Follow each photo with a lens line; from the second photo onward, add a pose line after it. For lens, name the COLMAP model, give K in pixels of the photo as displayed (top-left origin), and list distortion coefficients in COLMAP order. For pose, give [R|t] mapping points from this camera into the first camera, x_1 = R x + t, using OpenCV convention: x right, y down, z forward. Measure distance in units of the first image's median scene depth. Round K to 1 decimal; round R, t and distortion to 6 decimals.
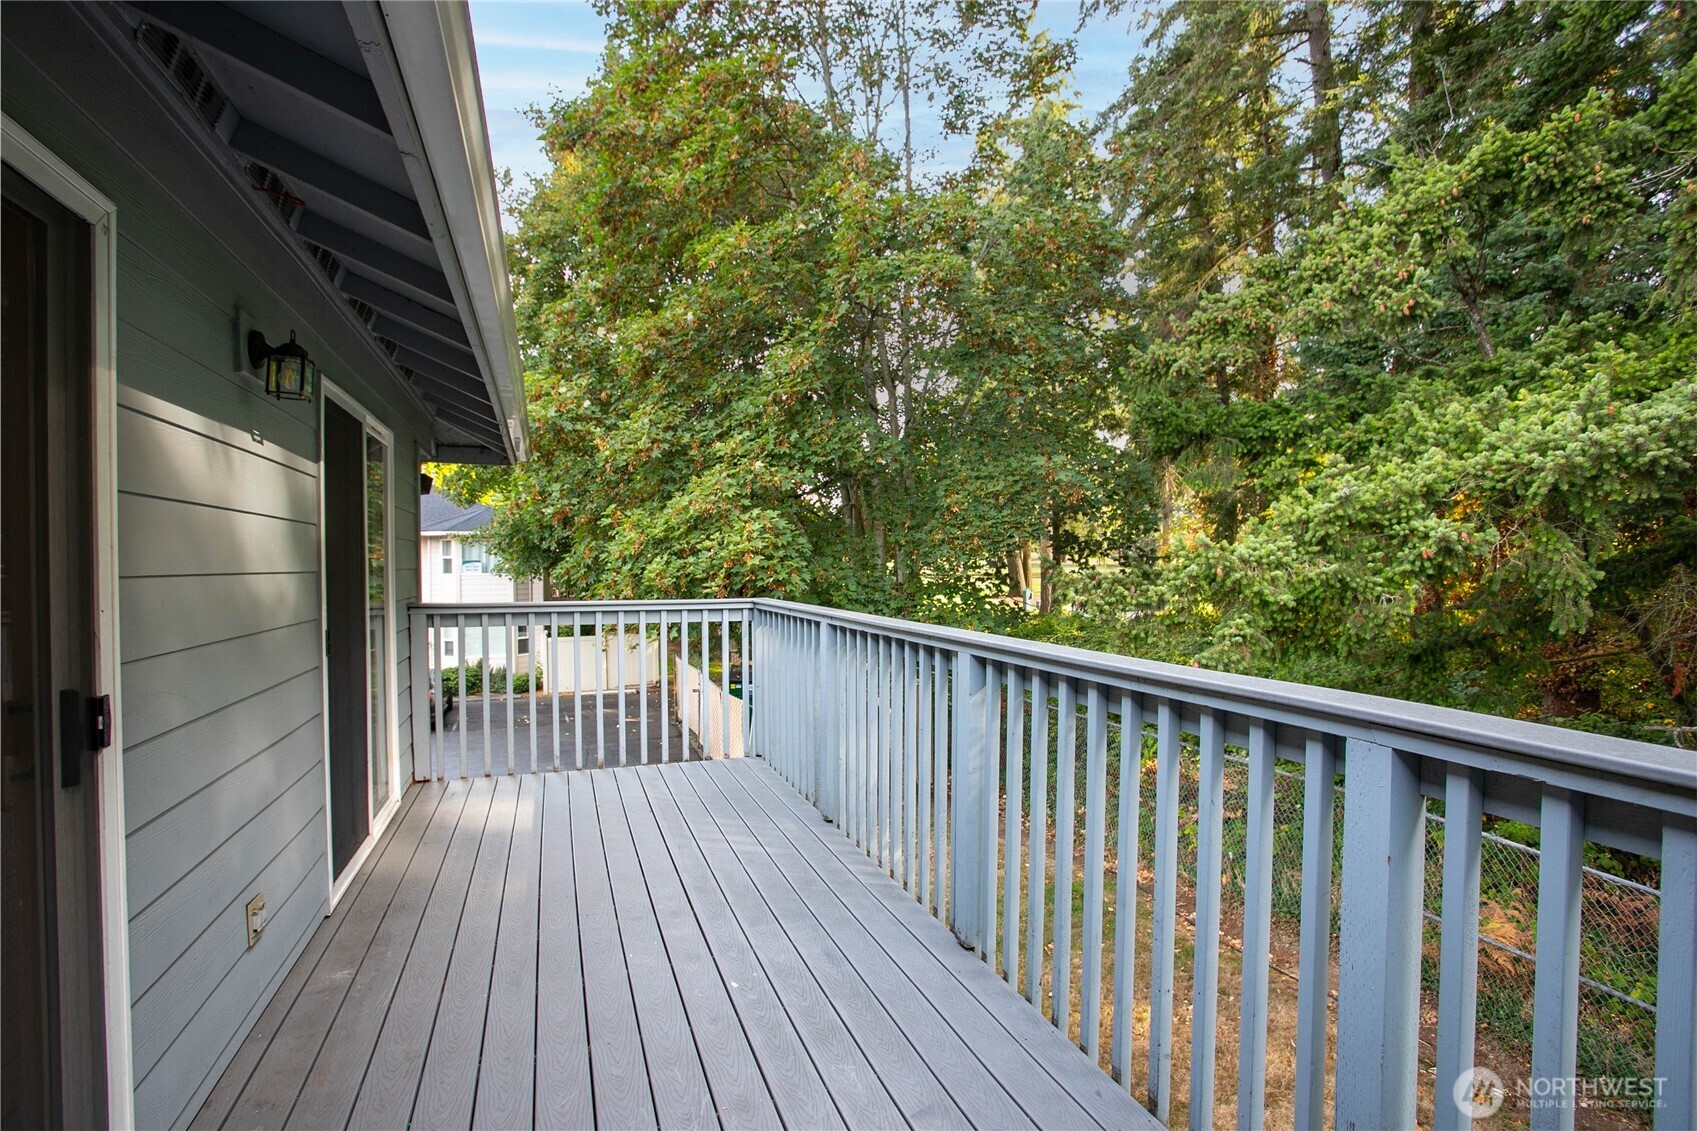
lens RADIAL K [[806.9, 0, 843.9], [0, 806.9, 557.6], [0, 0, 1]] dist [-0.000129, -0.001064]
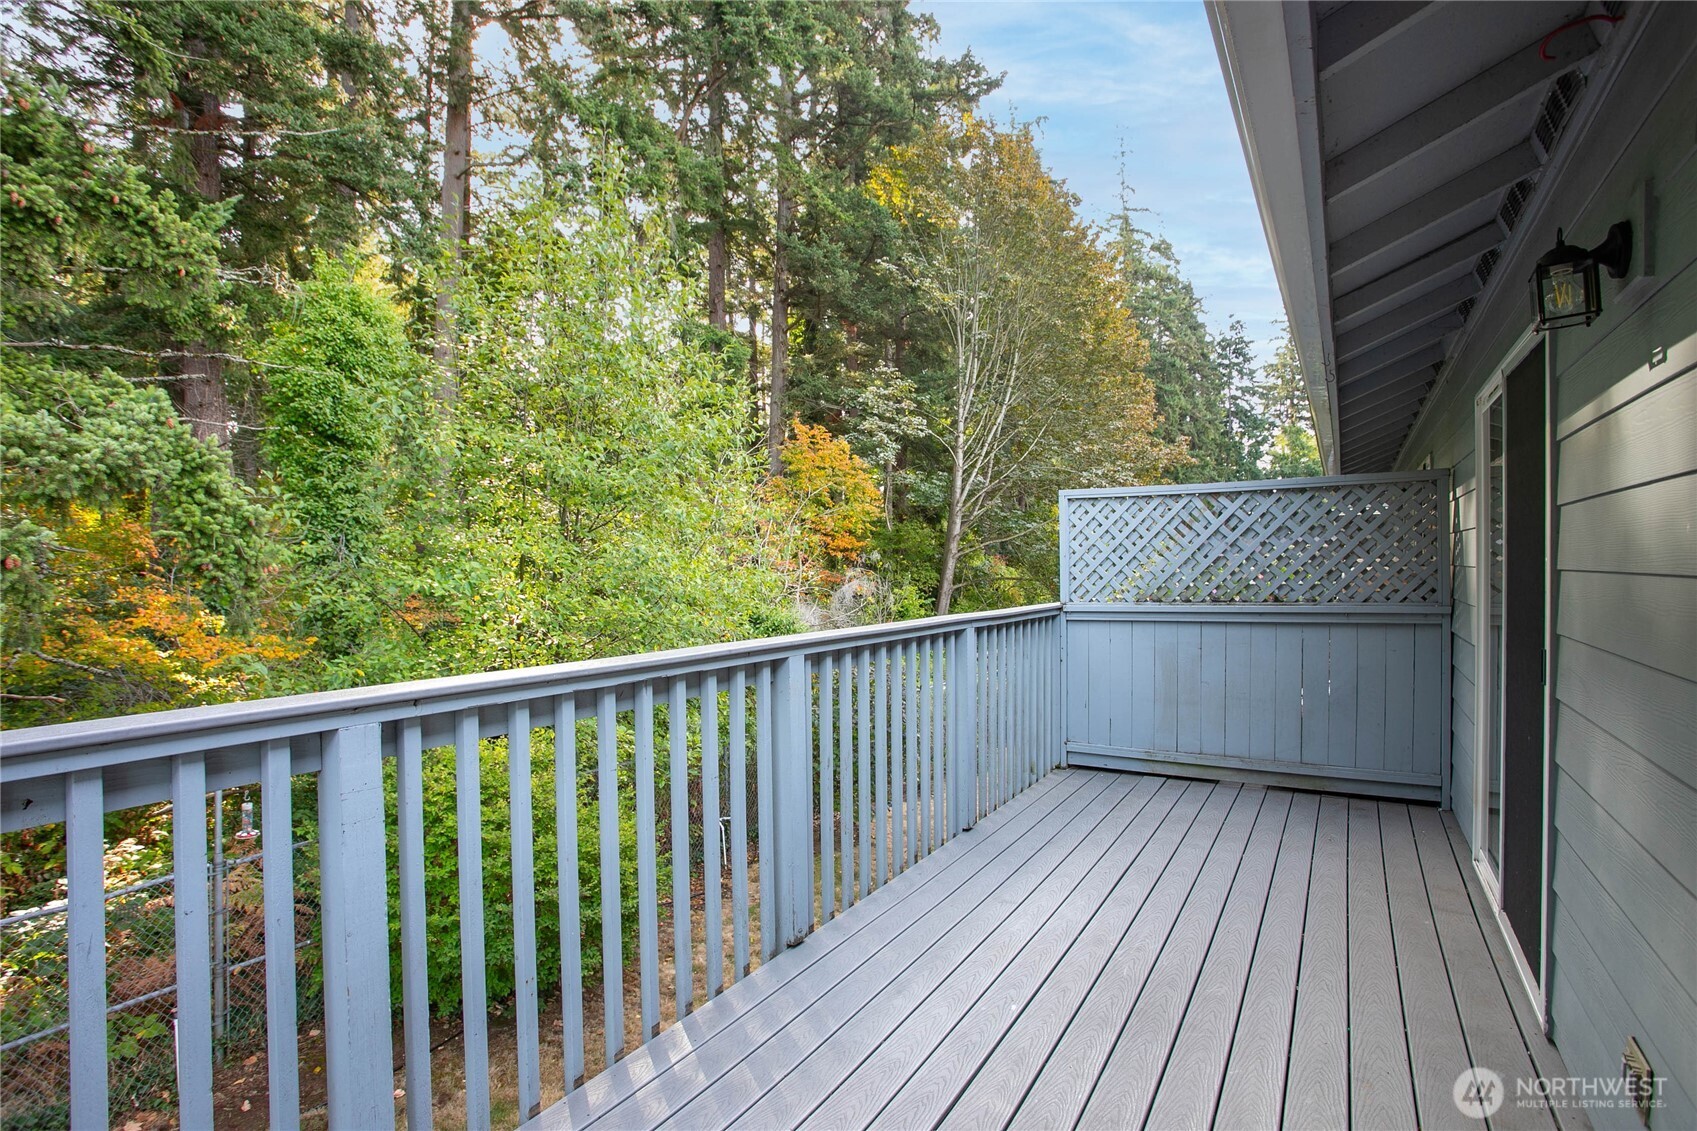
lens RADIAL K [[806.9, 0, 843.9], [0, 806.9, 557.6], [0, 0, 1]] dist [-0.000129, -0.001064]
pose [[-0.602416, 0.004798, 0.798168, -0.621040], [-0.006981, 0.999912, -0.011279, 0.010390], [-0.798152, -0.012366, -0.602330, 1.395971]]
